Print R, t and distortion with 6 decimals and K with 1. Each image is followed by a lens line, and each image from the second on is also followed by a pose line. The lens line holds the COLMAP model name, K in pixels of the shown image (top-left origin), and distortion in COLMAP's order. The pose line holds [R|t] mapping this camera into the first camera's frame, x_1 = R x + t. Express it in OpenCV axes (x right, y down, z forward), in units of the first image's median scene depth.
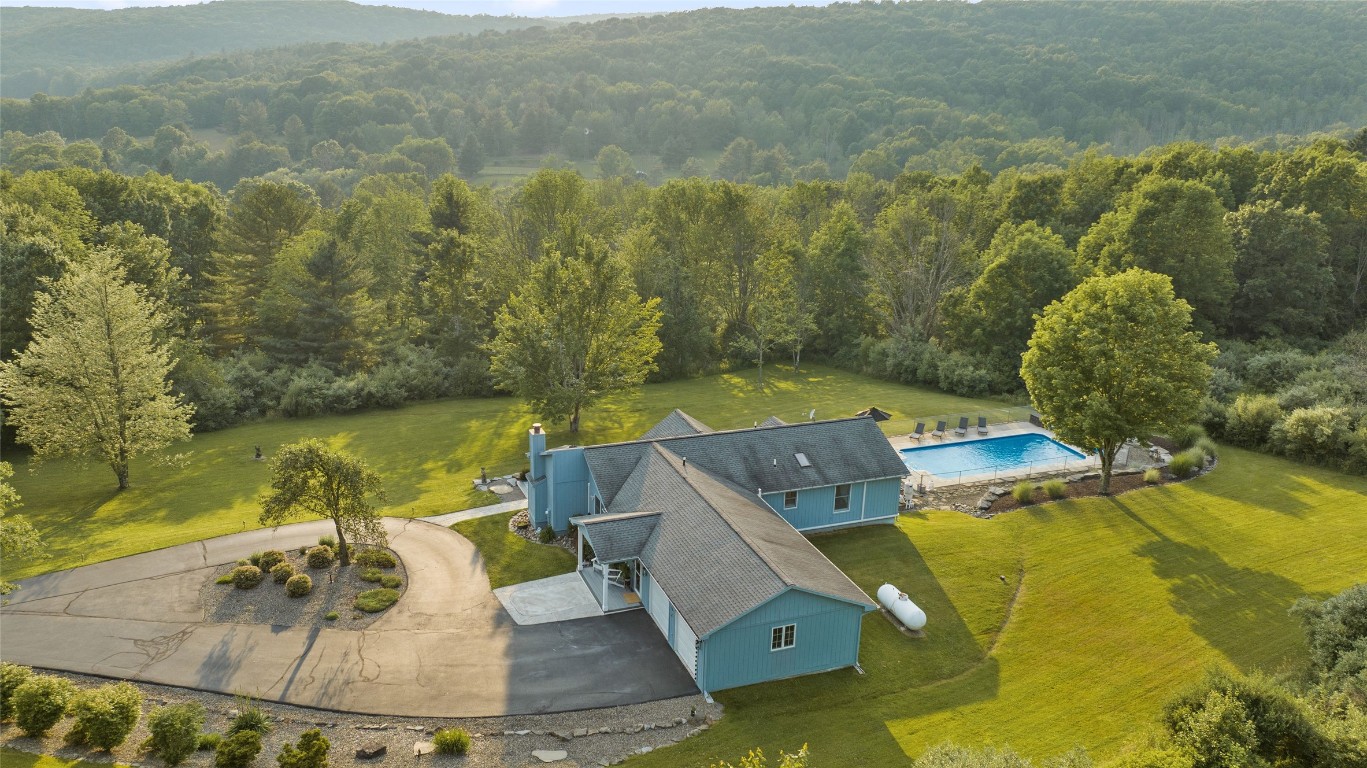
lens RADIAL K [[1050.0, 0, 681.5], [0, 1050.0, 384.0], [0, 0, 1]] dist [-0.008317, -0.001173]
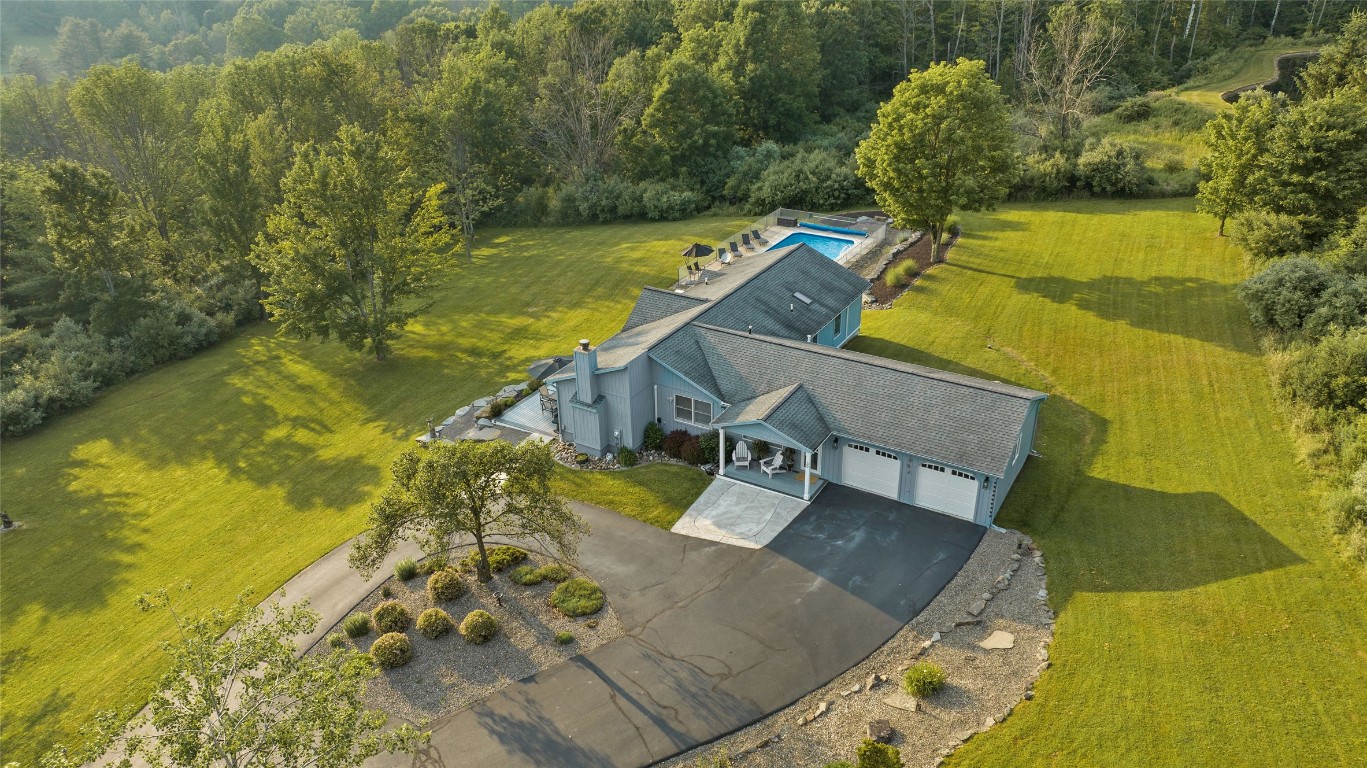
lens RADIAL K [[960.8, 0, 683.2], [0, 960.8, 381.6], [0, 0, 1]] dist [-0.044161, 0.044101]
pose [[0.783746, -0.316124, 0.534609, -0.369948], [0.226559, 0.946978, 0.227826, -0.066204], [-0.578284, -0.057437, 0.813811, 0.235877]]
